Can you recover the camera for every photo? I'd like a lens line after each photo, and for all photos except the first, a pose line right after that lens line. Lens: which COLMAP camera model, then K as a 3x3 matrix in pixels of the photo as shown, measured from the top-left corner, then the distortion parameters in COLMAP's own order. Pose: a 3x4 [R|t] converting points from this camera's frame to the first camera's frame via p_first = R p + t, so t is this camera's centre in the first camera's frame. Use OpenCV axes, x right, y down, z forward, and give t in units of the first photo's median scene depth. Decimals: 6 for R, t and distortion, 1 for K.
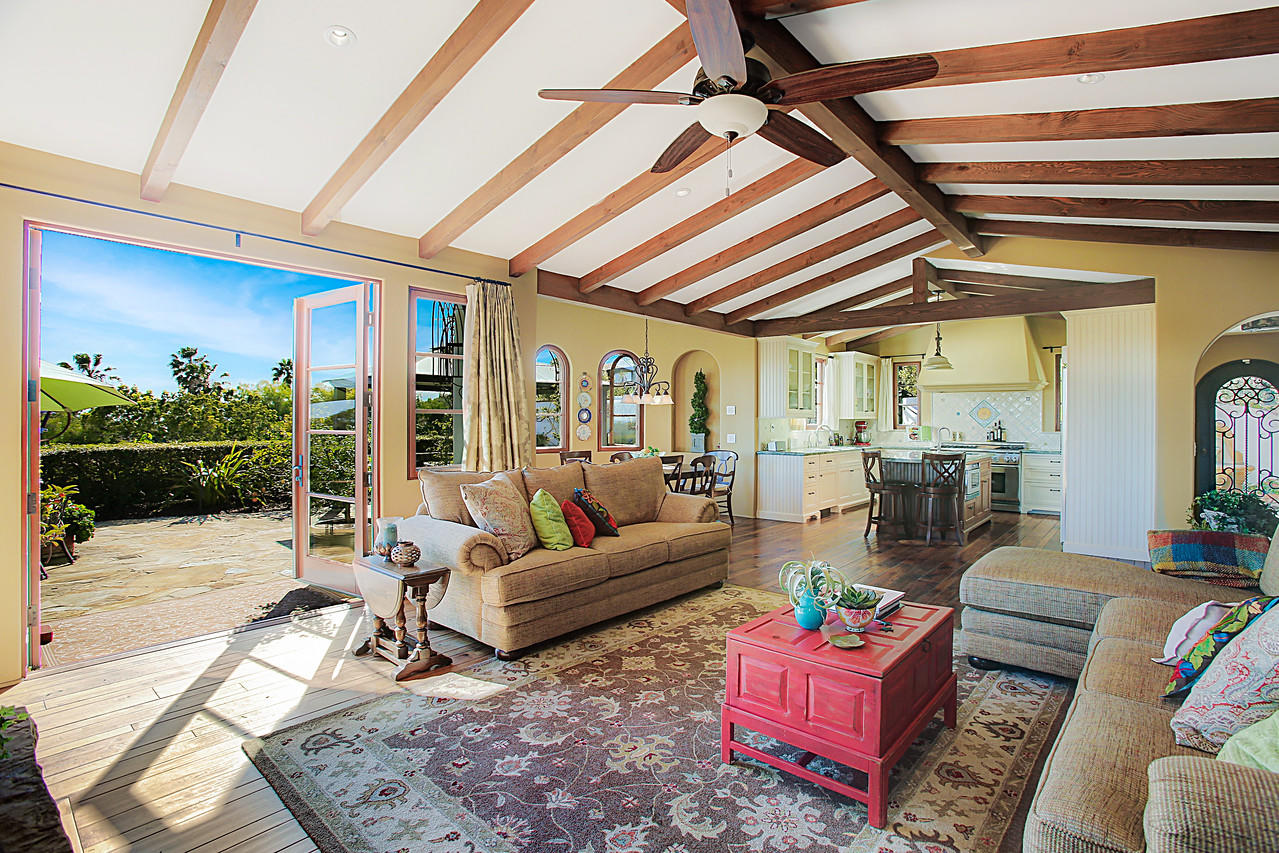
lens RADIAL K [[537.1, 0, 664.9], [0, 537.1, 415.4], [0, 0, 1]] dist [0.000160, 0.000003]
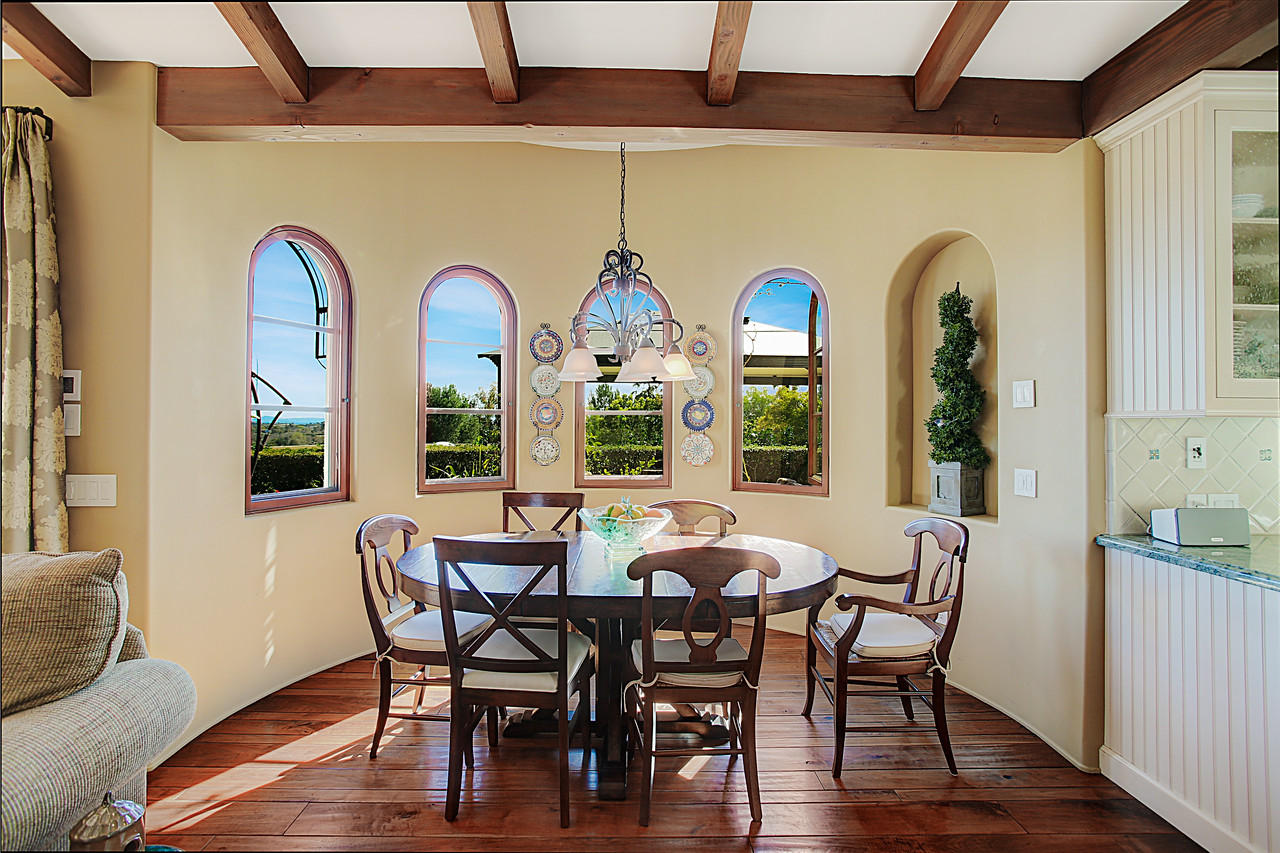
lens RADIAL K [[617.6, 0, 627.7], [0, 617.6, 413.6], [0, 0, 1]] dist [-0.064851, 0.033044]
pose [[0.672702, -0.009528, -0.739852, 0.226362], [0.001411, 0.999932, -0.011594, 0.005845], [0.739912, 0.006755, 0.672670, 0.580451]]
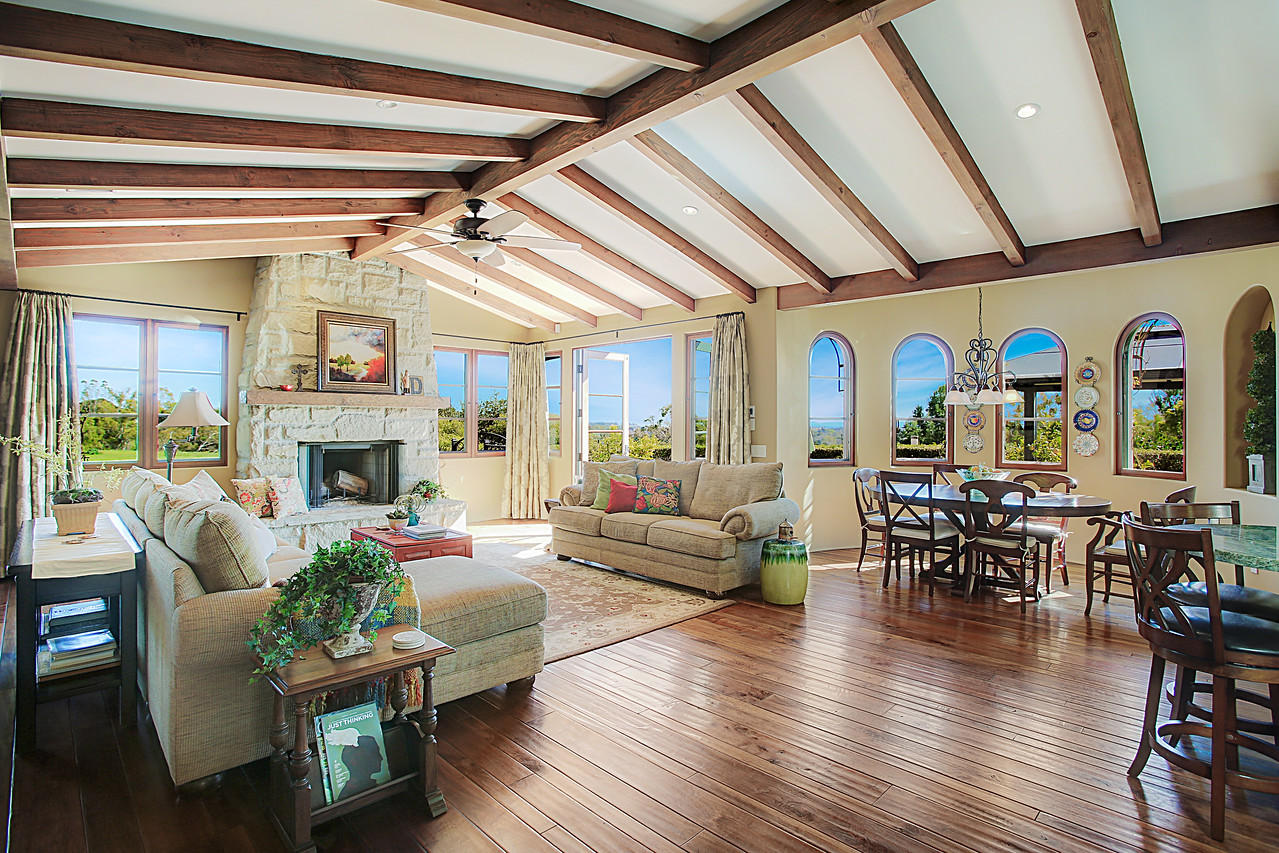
lens RADIAL K [[628.4, 0, 641.7], [0, 628.4, 419.0], [0, 0, 1]] dist [-0.060444, 0.000410]
pose [[-0.052313, -0.008276, -0.998596, 0.651921], [-0.000120, 0.999966, -0.008281, 0.004873], [0.998631, -0.000313, -0.052312, 0.476221]]
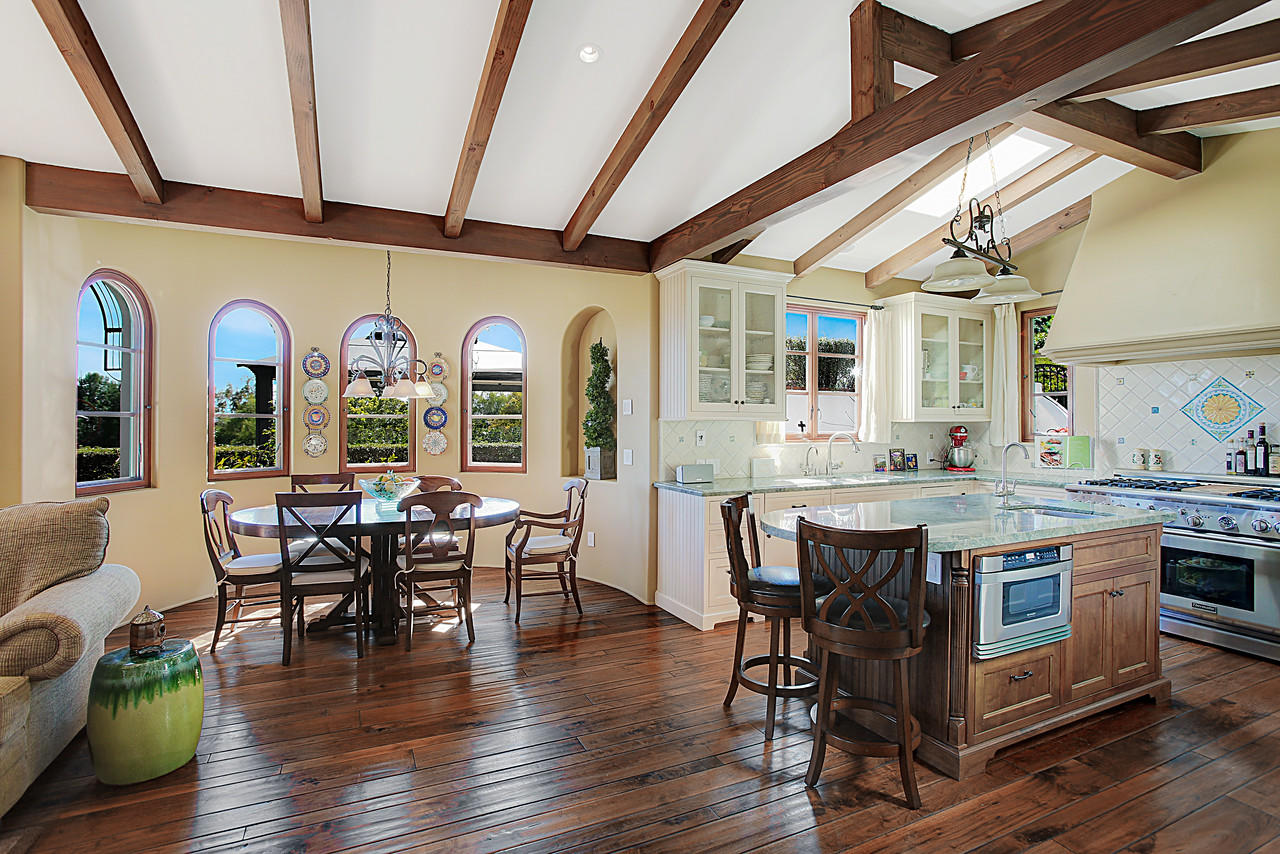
lens RADIAL K [[617.6, 0, 627.7], [0, 617.6, 414.1], [0, 0, 1]] dist [-0.064851, 0.033044]
pose [[0.916107, -0.007075, -0.400871, 0.378777], [0.003933, 0.999955, -0.008660, 0.003527], [0.400914, 0.006357, 0.916094, 0.402282]]
